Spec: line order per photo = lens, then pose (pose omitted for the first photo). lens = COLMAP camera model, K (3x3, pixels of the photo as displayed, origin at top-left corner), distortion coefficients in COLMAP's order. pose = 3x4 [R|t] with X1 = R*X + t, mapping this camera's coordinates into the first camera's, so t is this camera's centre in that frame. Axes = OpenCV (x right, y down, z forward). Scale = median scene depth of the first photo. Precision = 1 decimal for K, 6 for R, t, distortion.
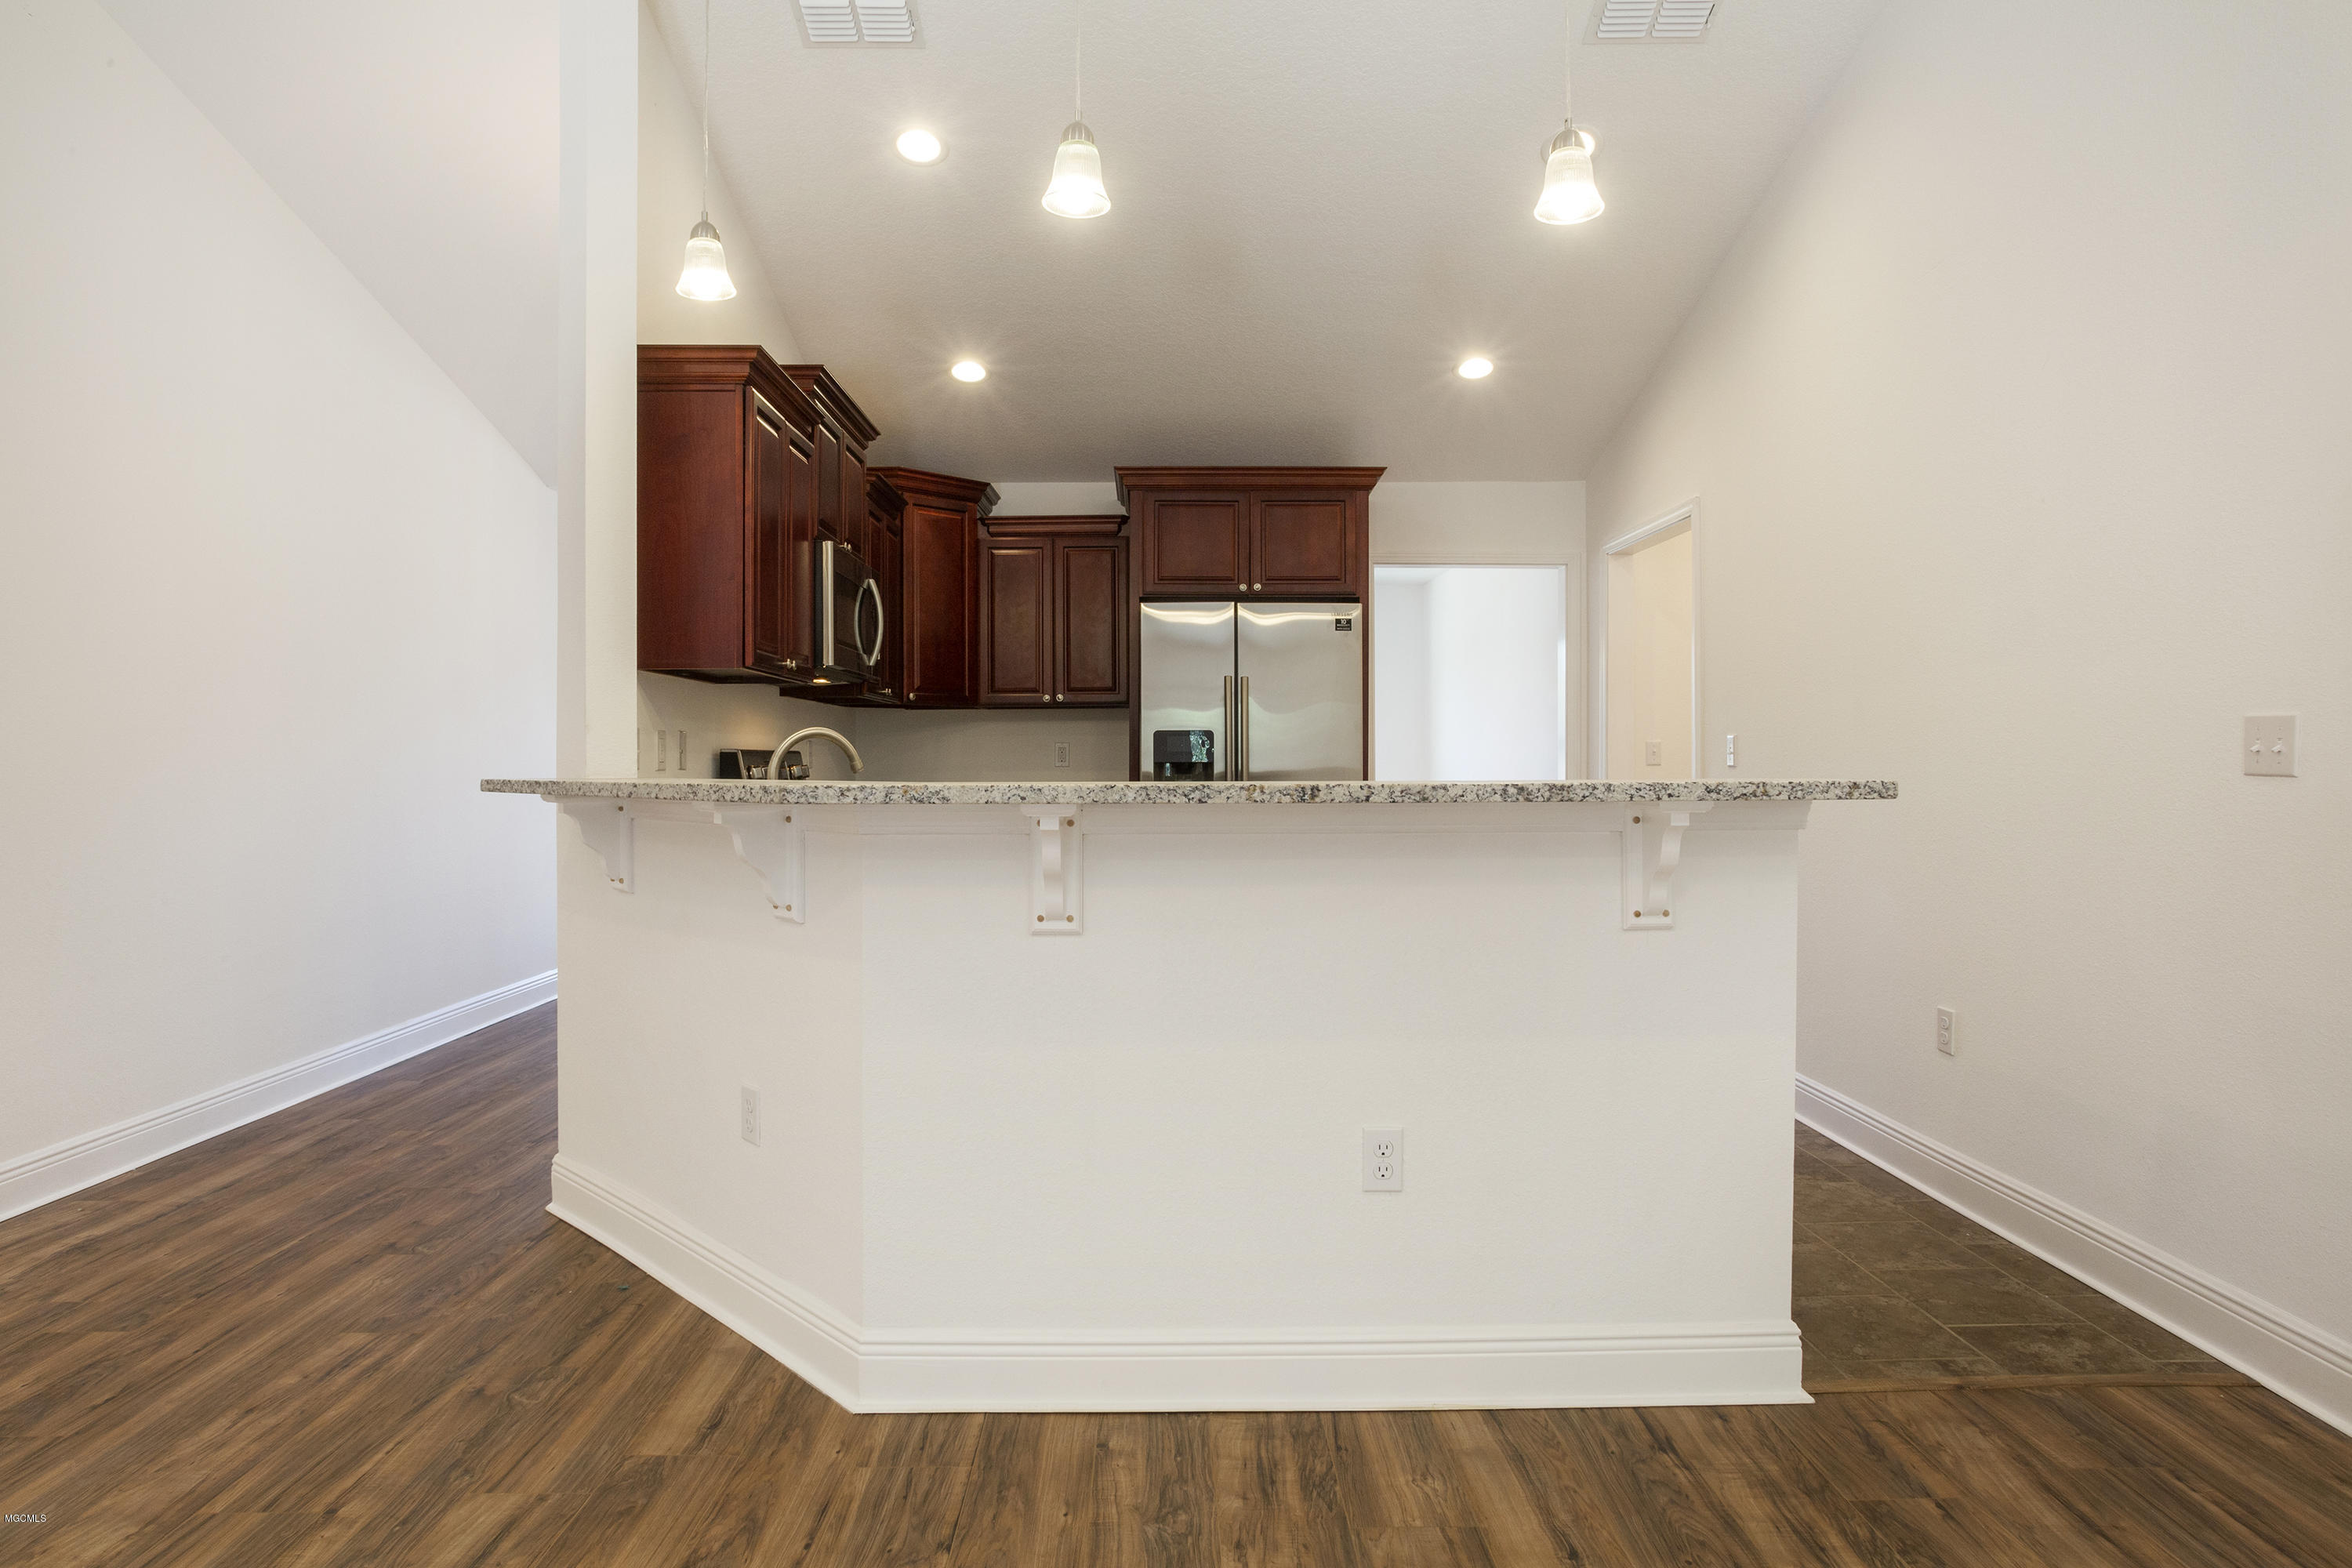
lens RADIAL K [[1357.6, 0, 1176.0], [0, 1357.6, 784.0], [0, 0, 1]] dist [-0.036207, 0.000095]
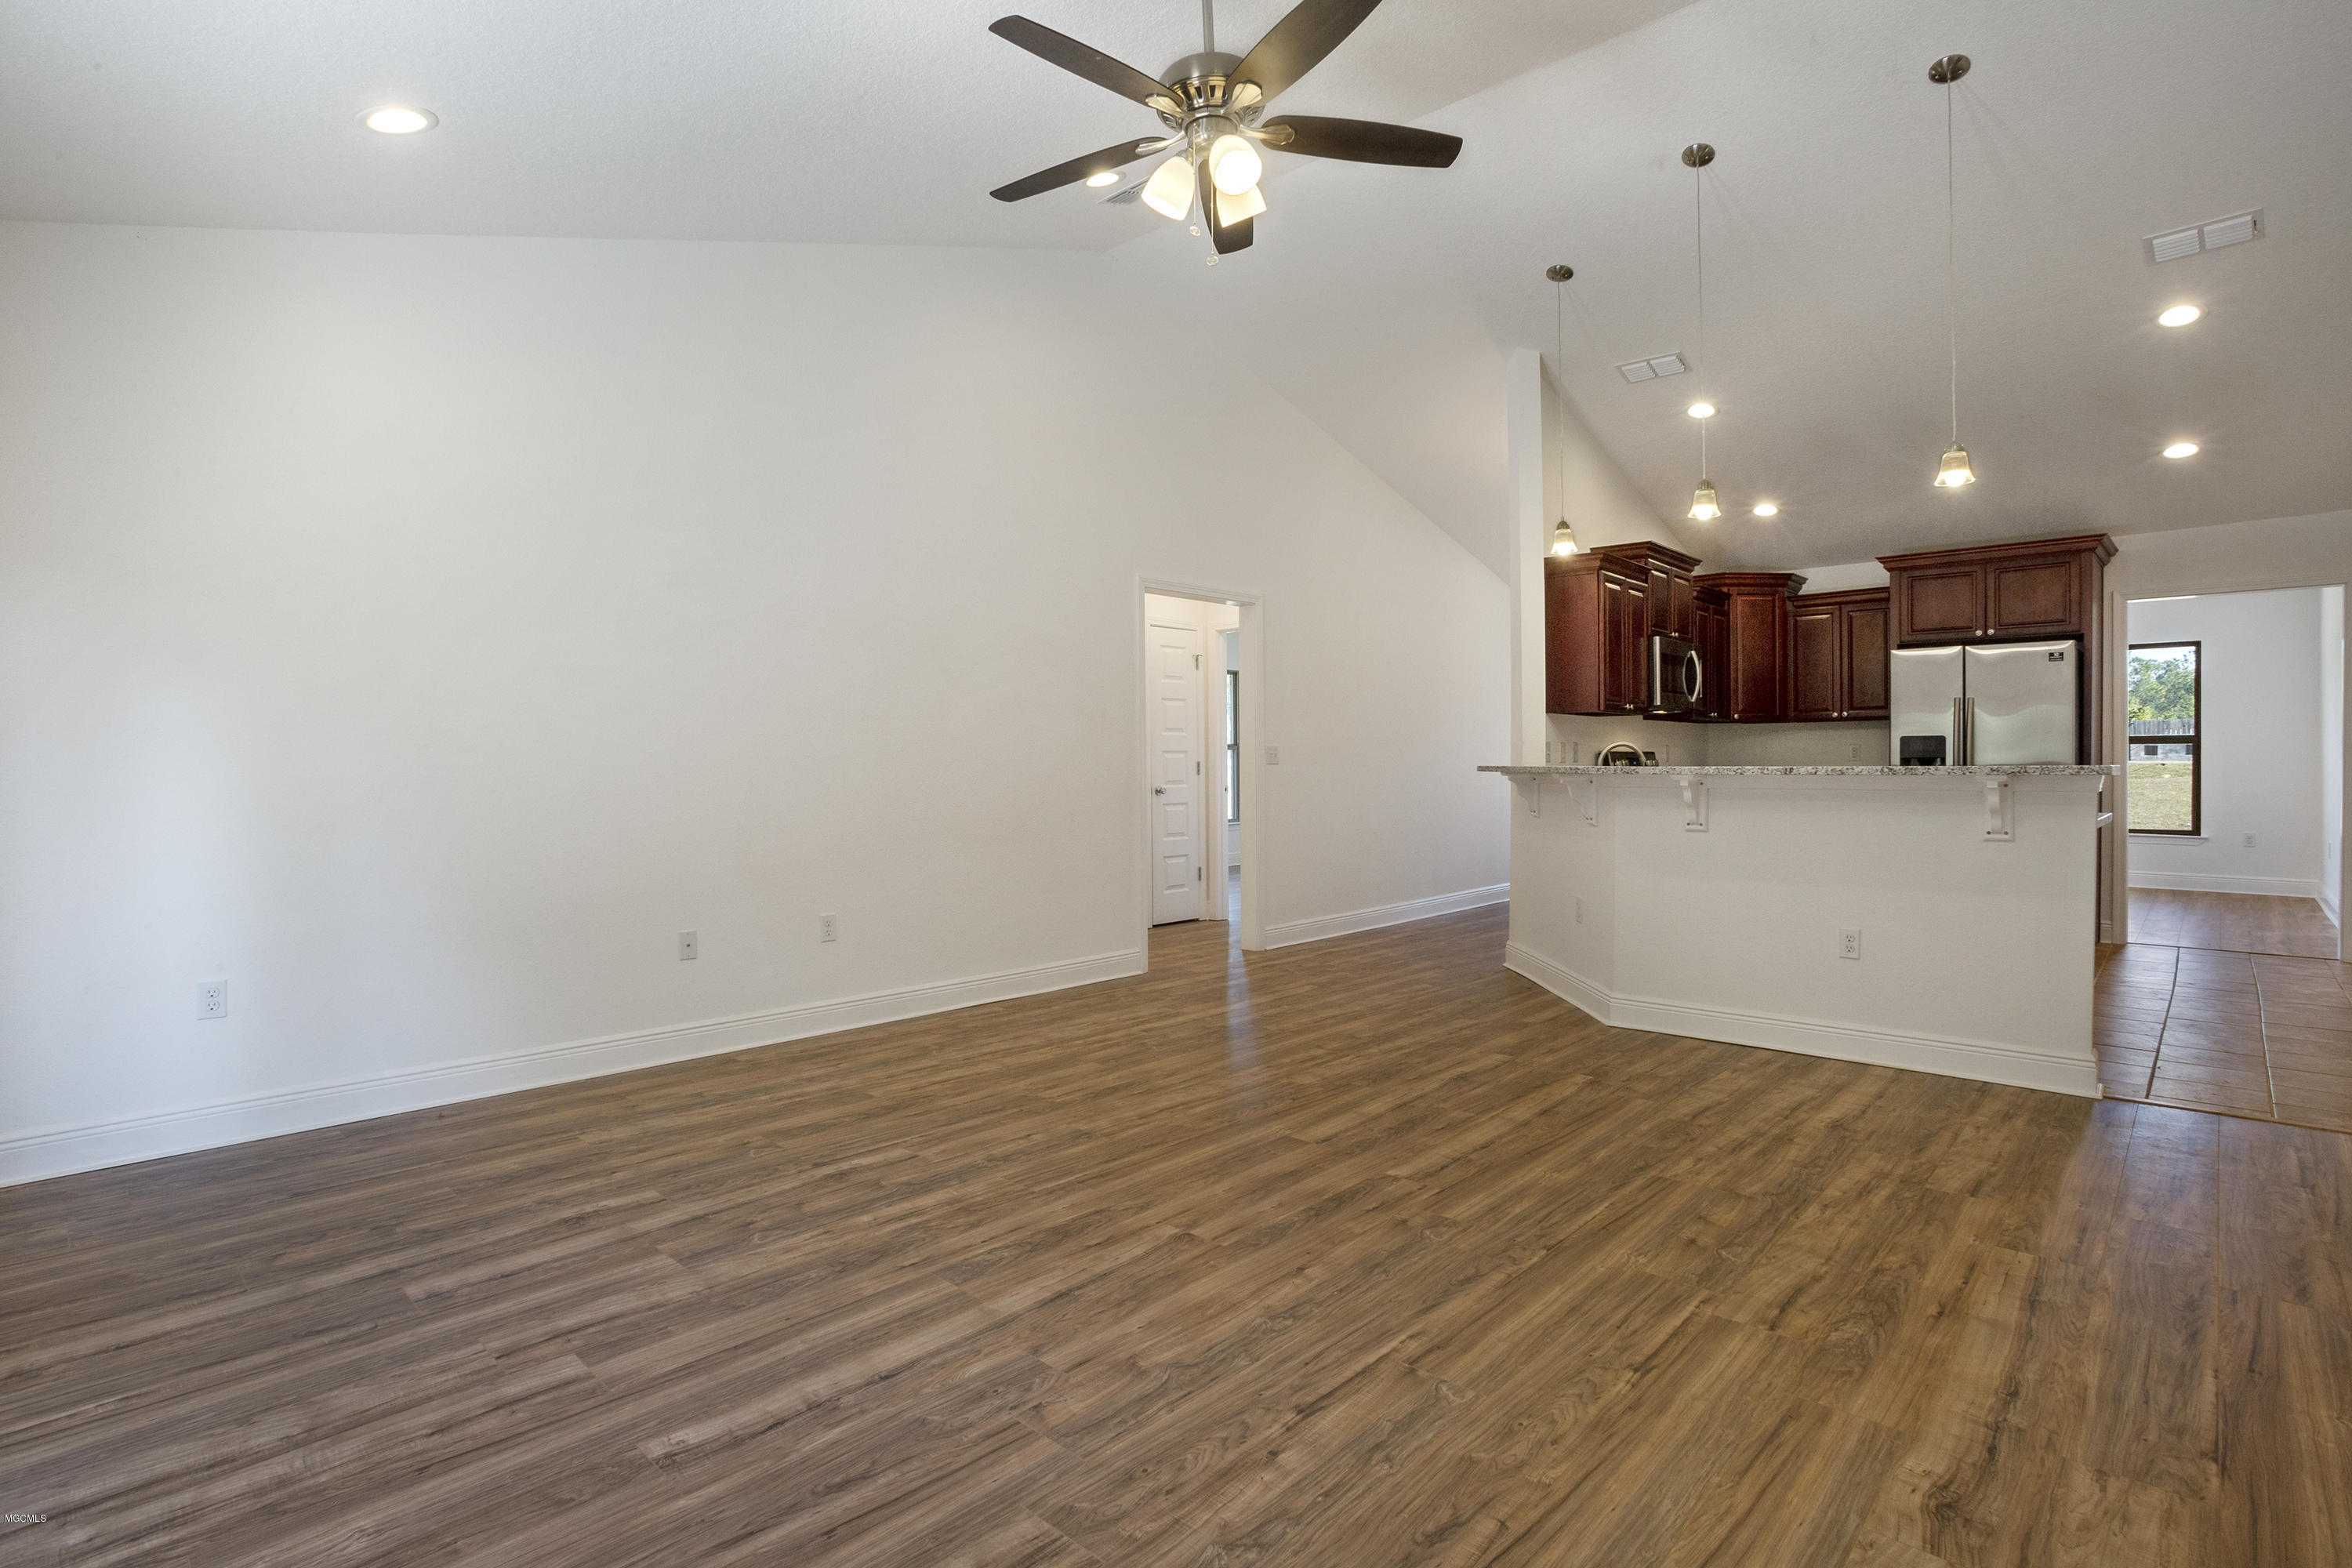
lens RADIAL K [[1137.2, 0, 1136.9], [0, 1137.2, 777.1], [0, 0, 1]] dist [-0.096649, 0.039412]
pose [[0.699337, 0.007254, -0.714755, 0.251610], [-0.006656, 0.999971, 0.003636, 0.007138], [0.714761, 0.002214, 0.699365, -0.423803]]
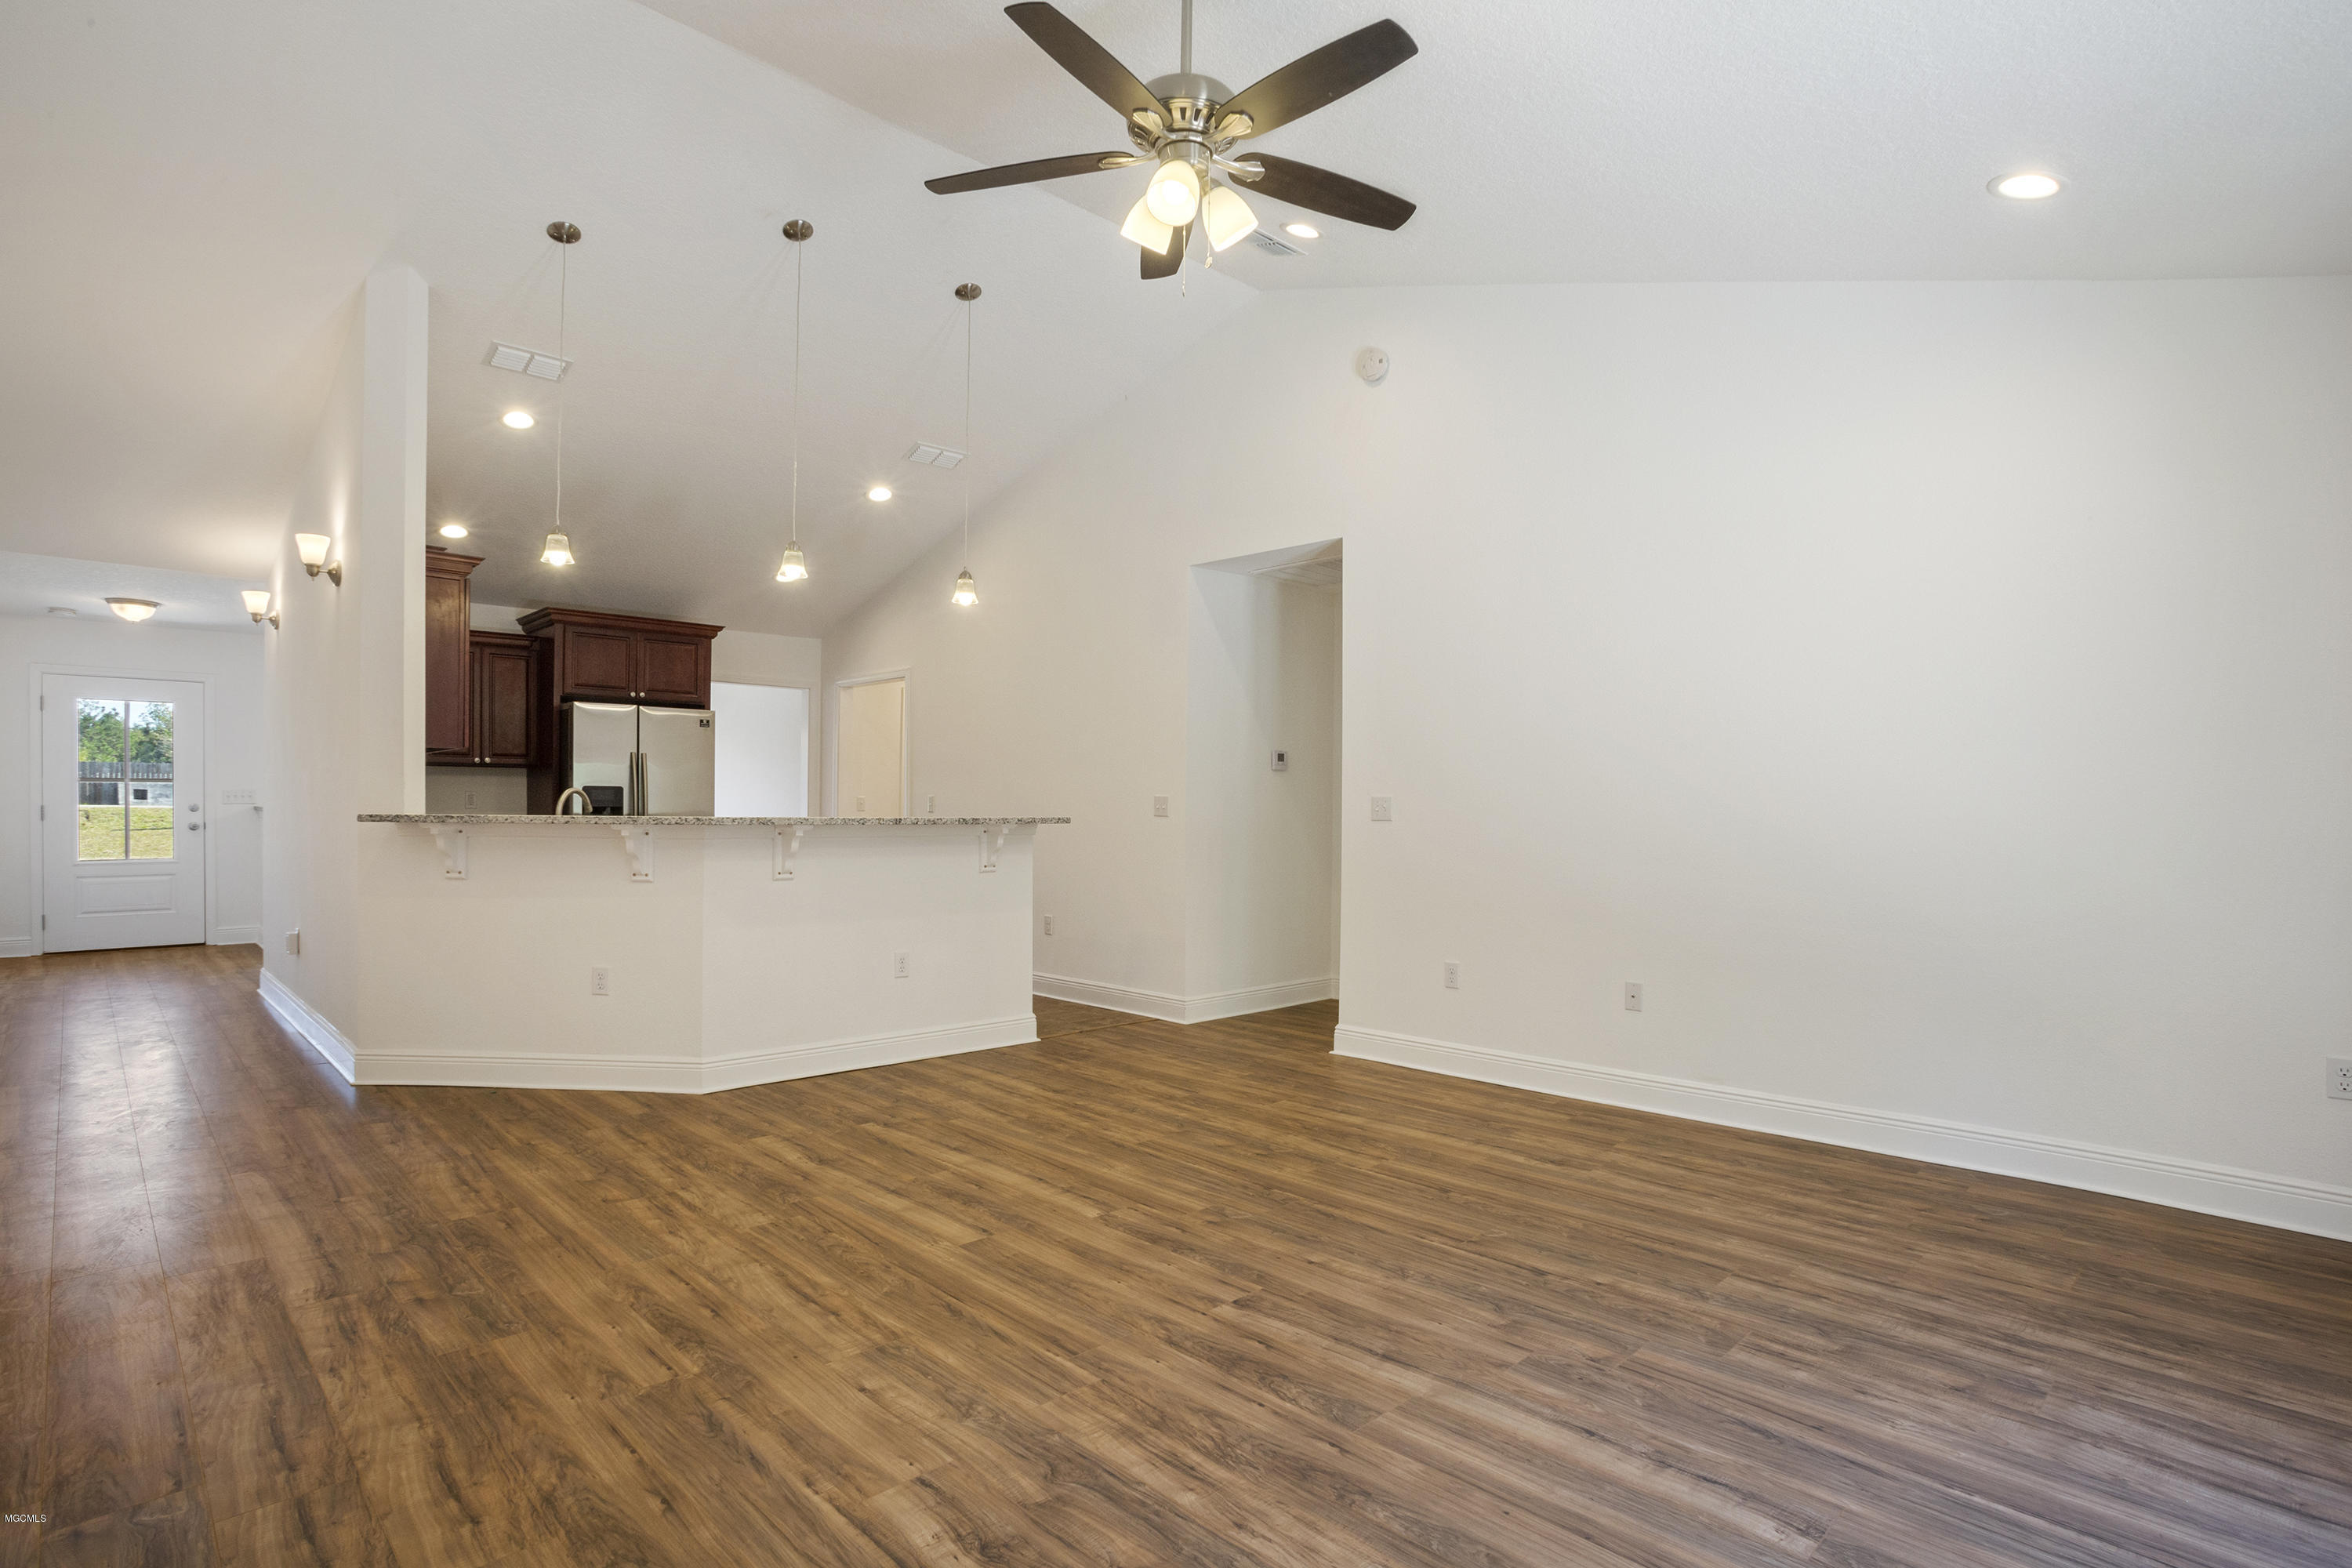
lens RADIAL K [[1182.3, 0, 1179.5], [0, 1182.3, 811.9], [0, 0, 1]] dist [-0.083469, 0.037717]
pose [[0.729671, 0.003322, 0.683791, -0.415293], [0.002373, 0.999970, -0.007390, 0.002304], [-0.683795, 0.007015, 0.729641, -0.415448]]
